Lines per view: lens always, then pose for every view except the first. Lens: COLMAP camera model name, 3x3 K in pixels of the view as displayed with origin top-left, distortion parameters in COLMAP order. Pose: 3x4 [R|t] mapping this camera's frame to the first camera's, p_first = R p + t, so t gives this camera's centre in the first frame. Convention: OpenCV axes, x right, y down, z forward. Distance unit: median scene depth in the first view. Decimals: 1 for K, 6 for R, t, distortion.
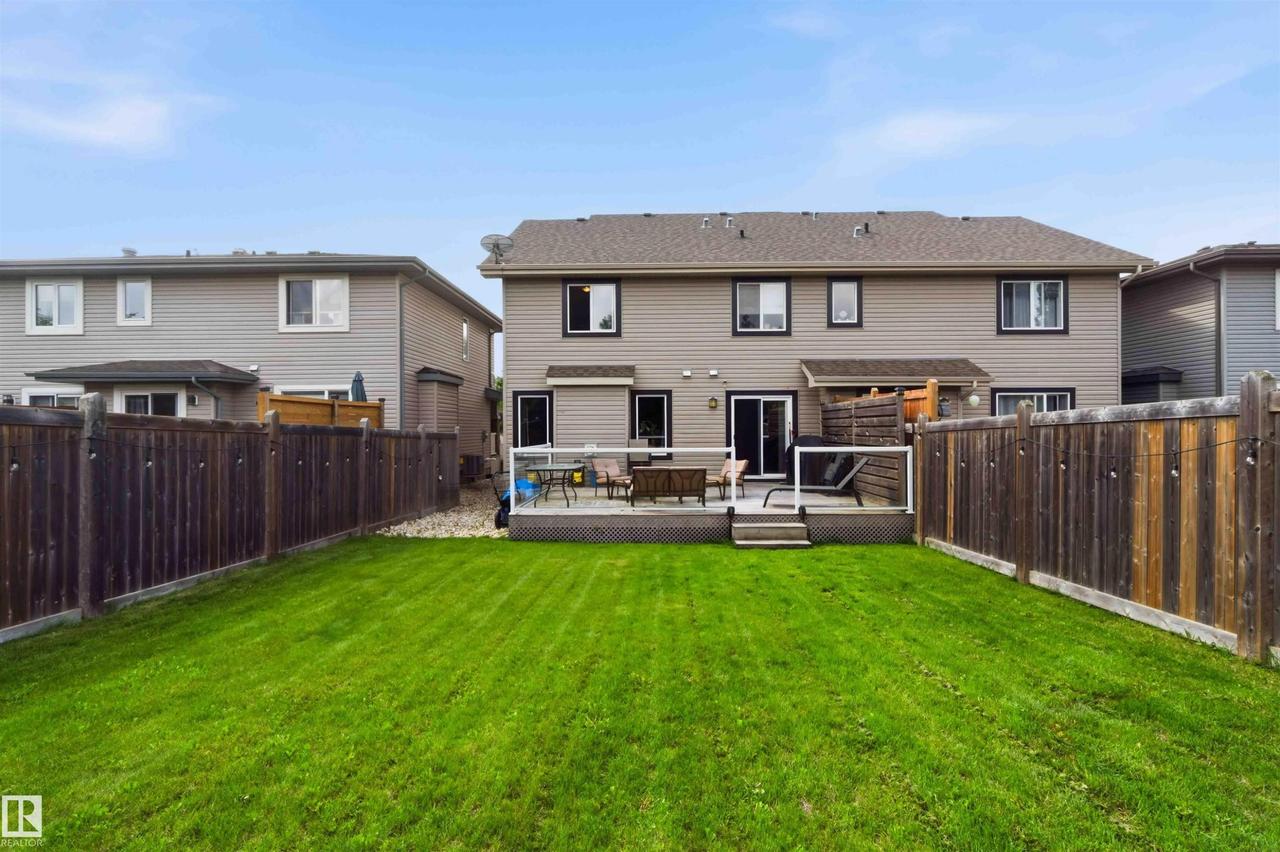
lens RADIAL K [[583.2, 0, 640.0], [0, 583.2, 426.0], [0, 0, 1]] dist [-0.003679, -0.000717]
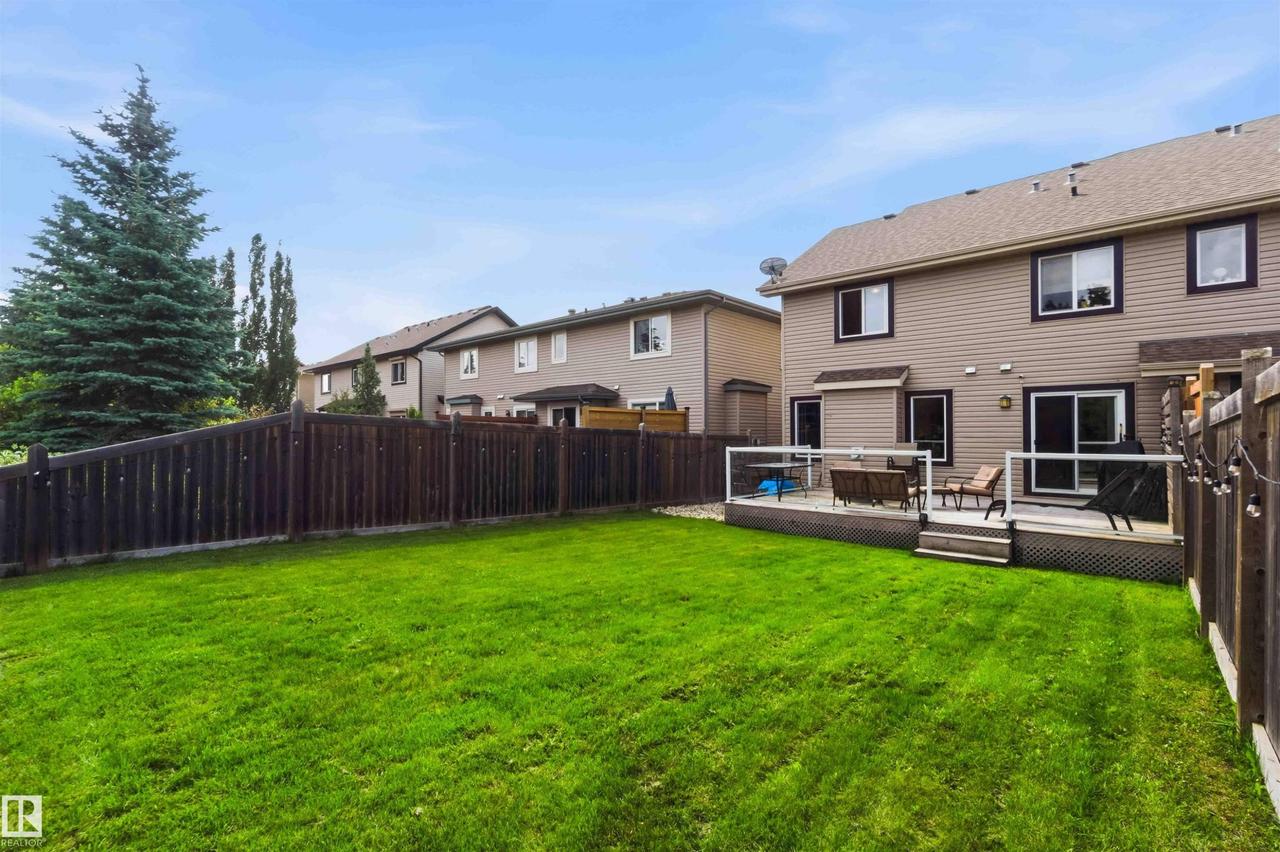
lens RADIAL K [[611.8, 0, 640.3], [0, 611.8, 421.7], [0, 0, 1]] dist [-0.001048, 0.000807]
pose [[0.738690, -0.009097, -0.673984, 0.368463], [-0.000999, 0.999893, -0.014591, 0.003328], [0.674045, 0.011451, 0.738602, -0.035884]]
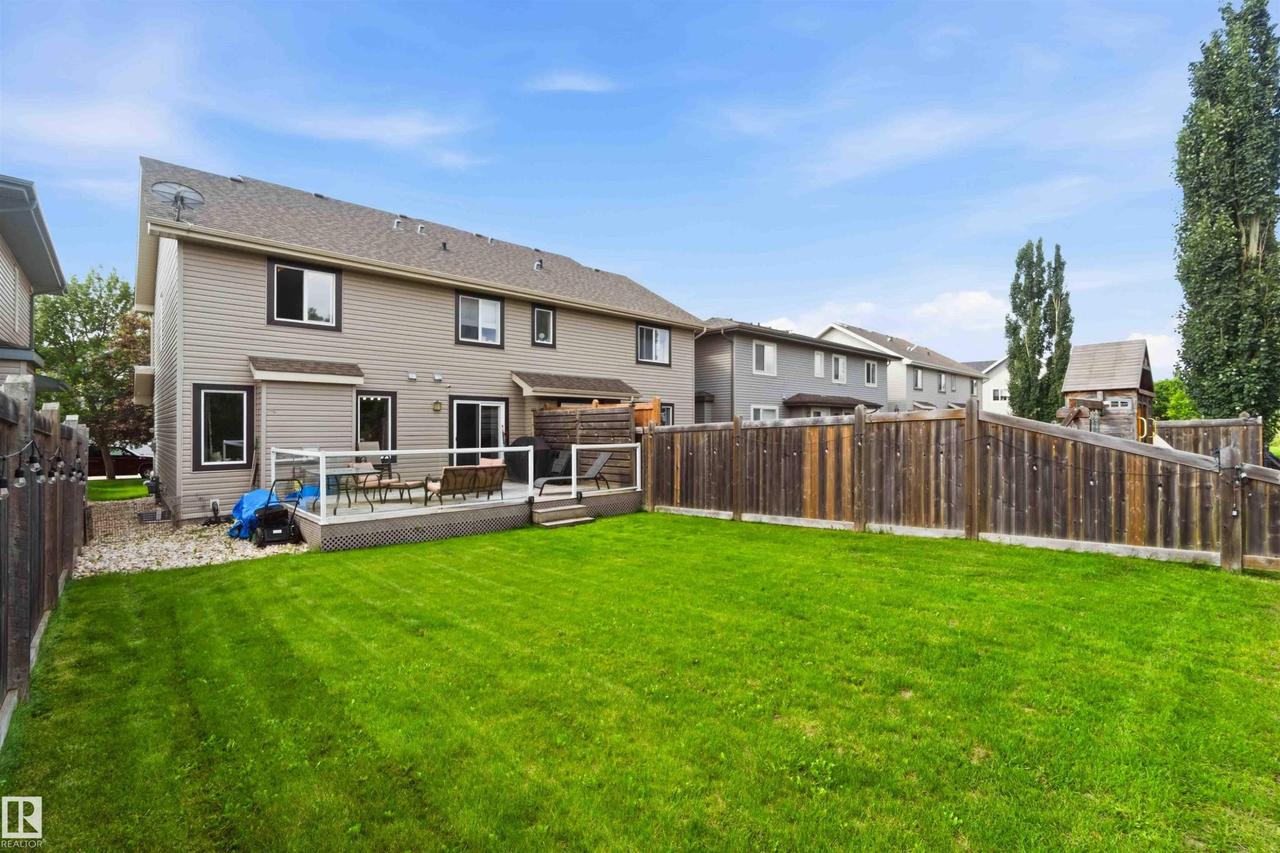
lens RADIAL K [[562.0, 0, 677.0], [0, 562.0, 427.1], [0, 0, 1]] dist [-0.012031, 0.000019]
pose [[0.694203, 0.005542, 0.719758, -0.327224], [-0.002629, 0.999983, -0.005164, 0.001886], [-0.719774, 0.001693, 0.694206, -0.004923]]
